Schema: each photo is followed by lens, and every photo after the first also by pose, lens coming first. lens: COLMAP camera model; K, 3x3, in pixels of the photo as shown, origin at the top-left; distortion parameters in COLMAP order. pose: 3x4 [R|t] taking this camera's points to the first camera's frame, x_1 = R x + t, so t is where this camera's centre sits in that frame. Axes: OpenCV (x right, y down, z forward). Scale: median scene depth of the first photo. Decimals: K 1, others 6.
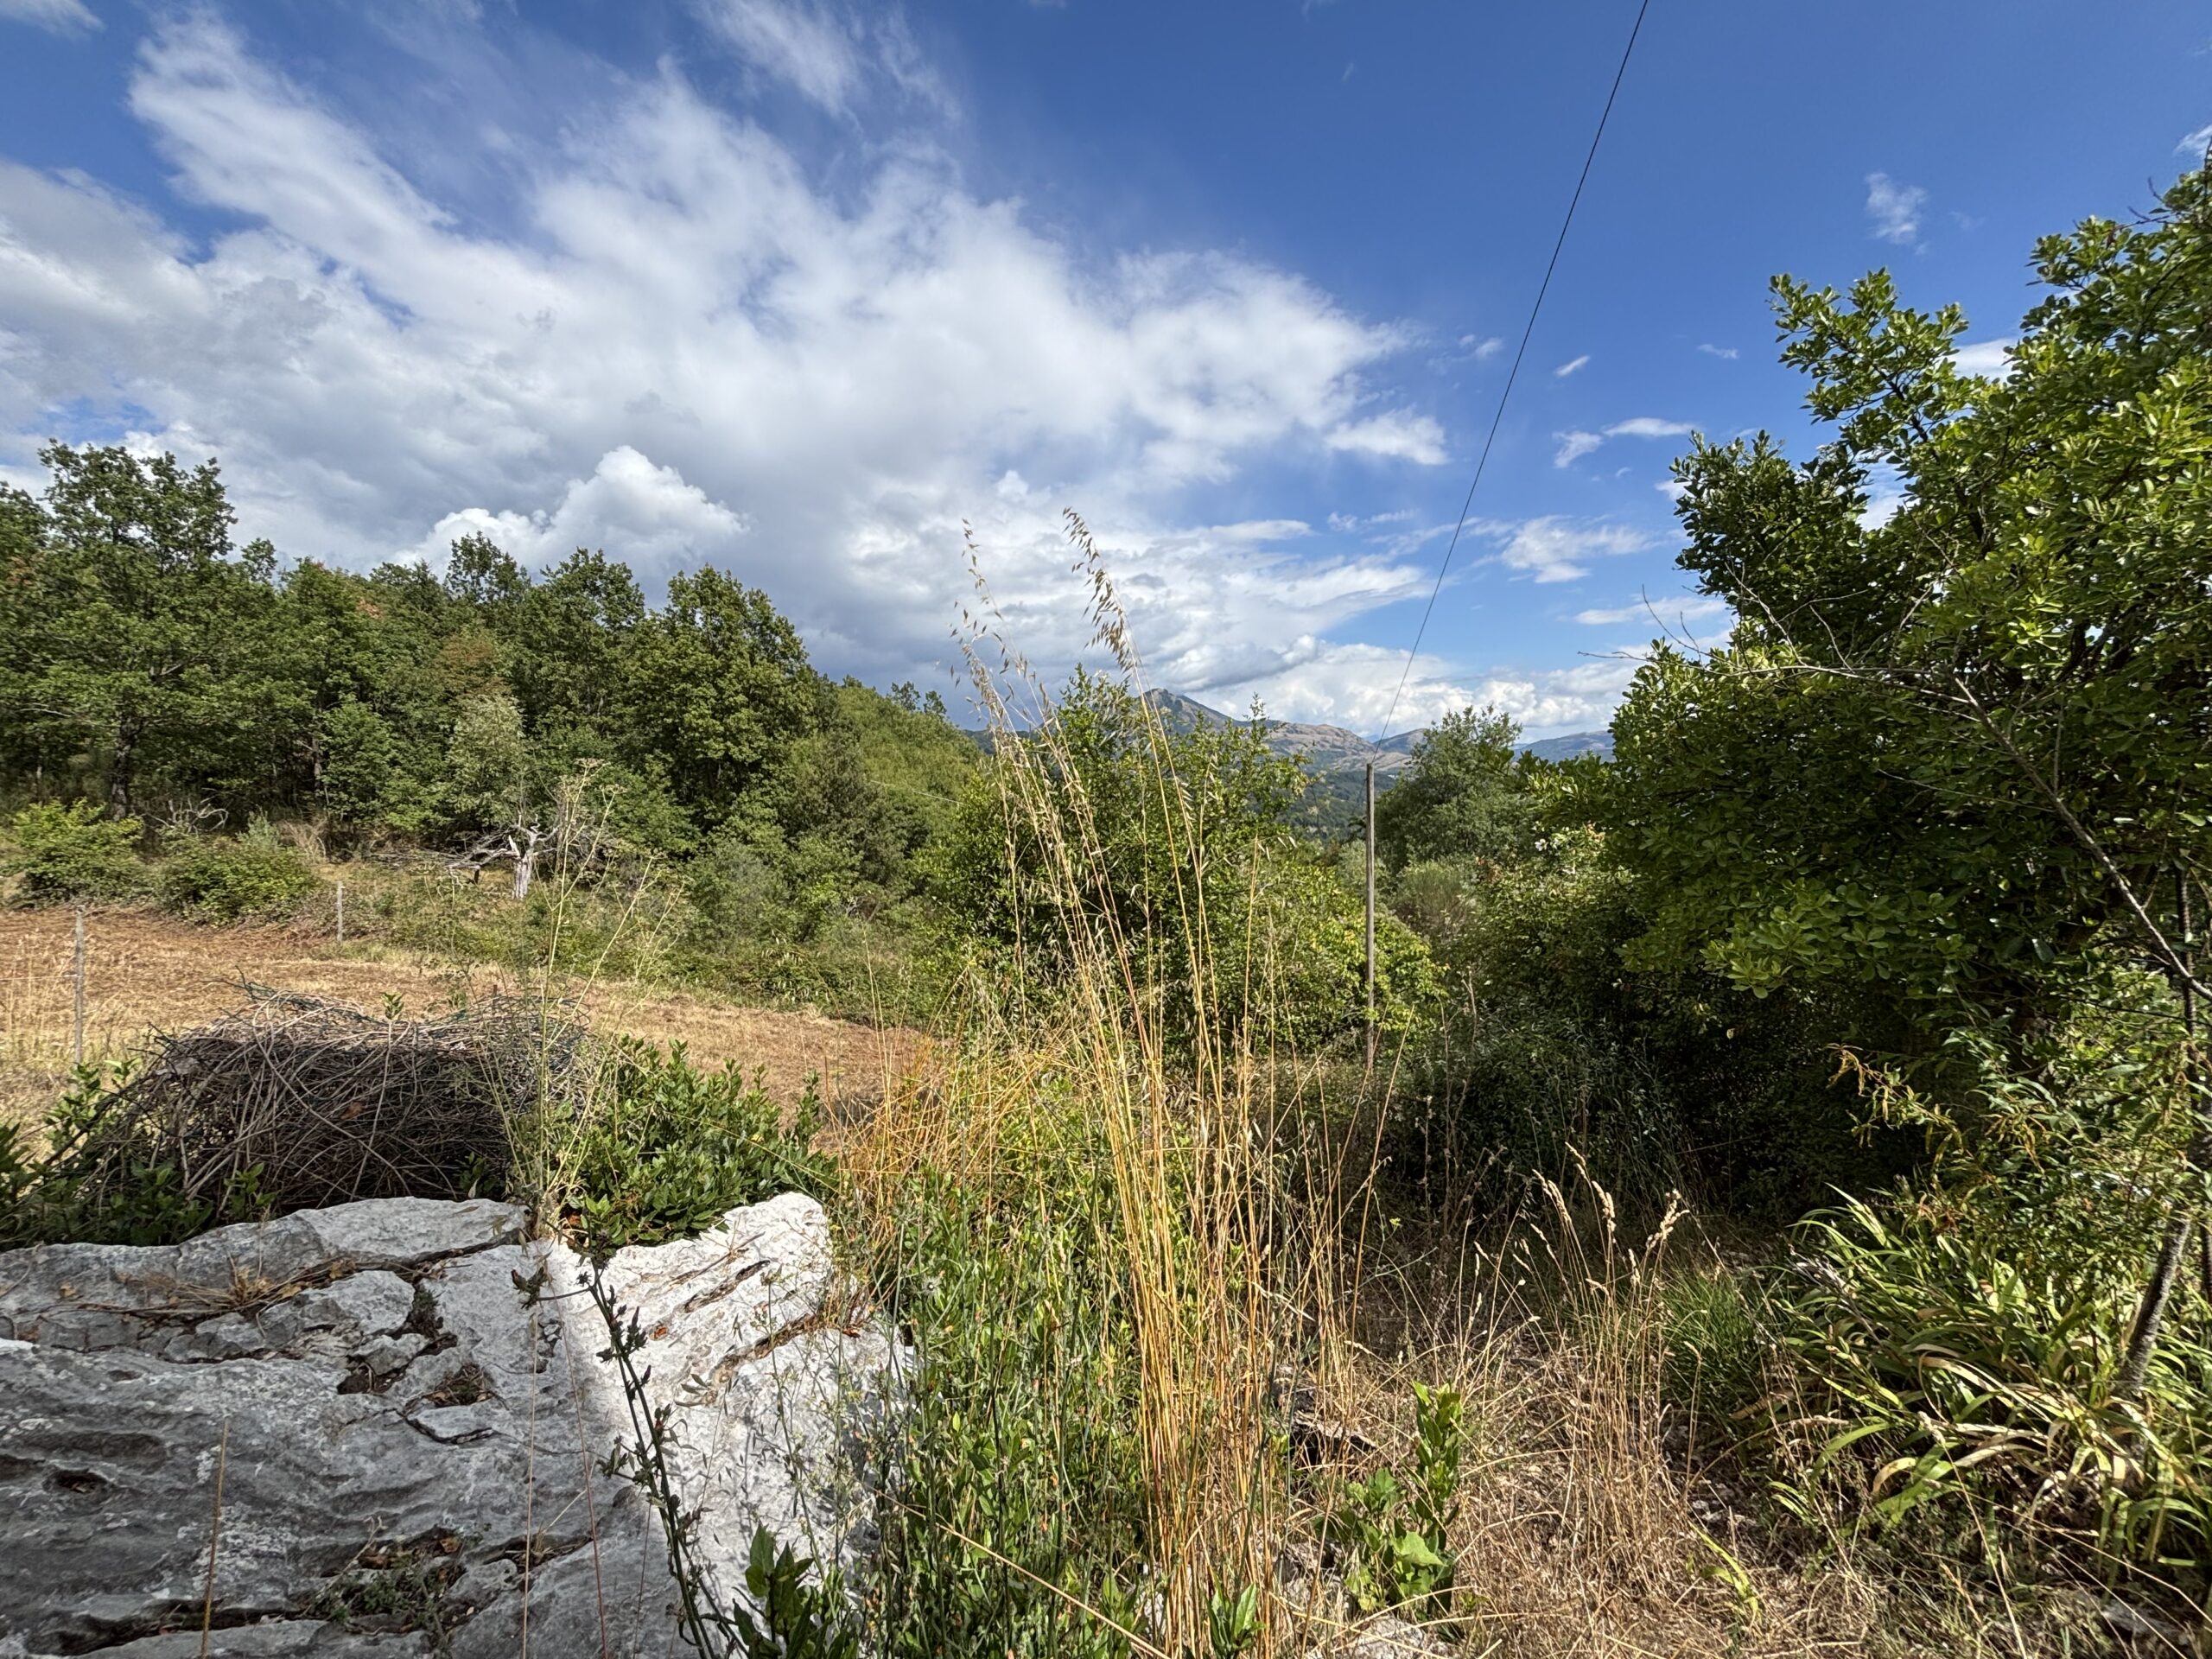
lens RADIAL K [[891.7, 0, 1109.8], [0, 891.7, 816.4], [0, 0, 1]] dist [0.003427, -0.001260]
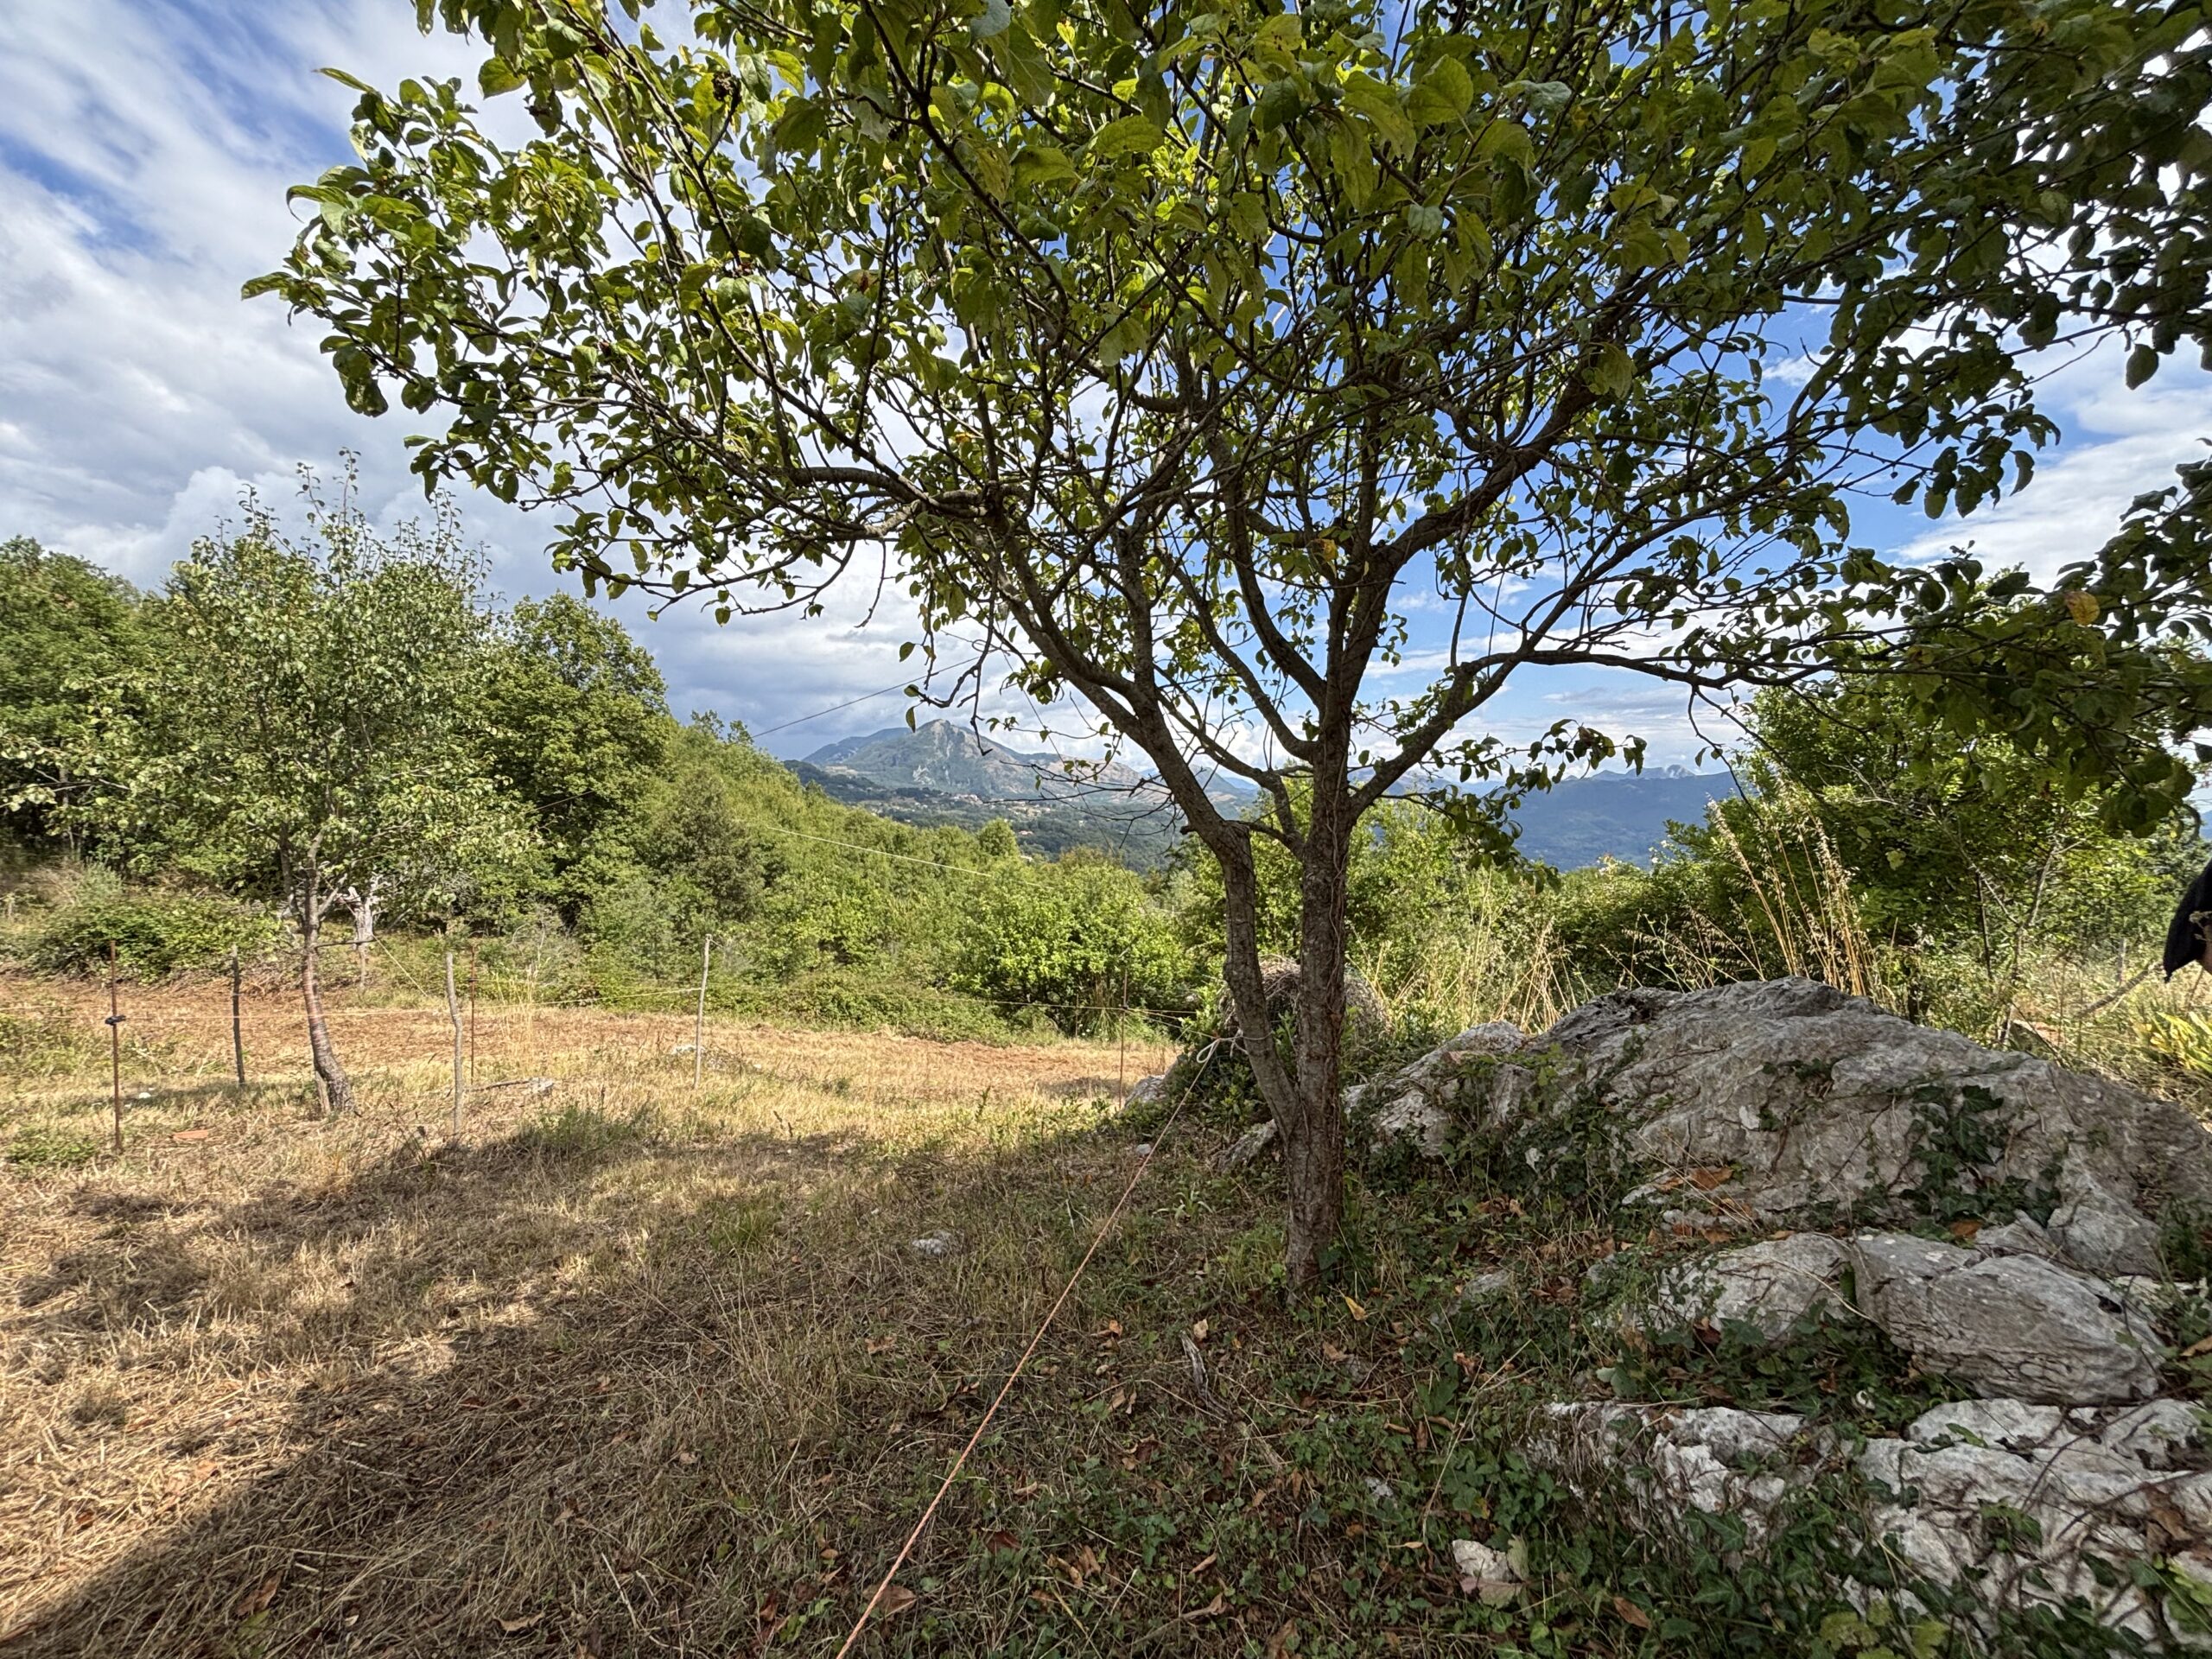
lens RADIAL K [[891.7, 0, 1113.9], [0, 891.7, 833.6], [0, 0, 1]] dist [0.003427, -0.001260]
pose [[0.972213, -0.004091, 0.234061, -0.155899], [0.008107, 0.999836, -0.016197, -0.005155], [-0.233957, 0.017645, 0.972087, -0.080596]]
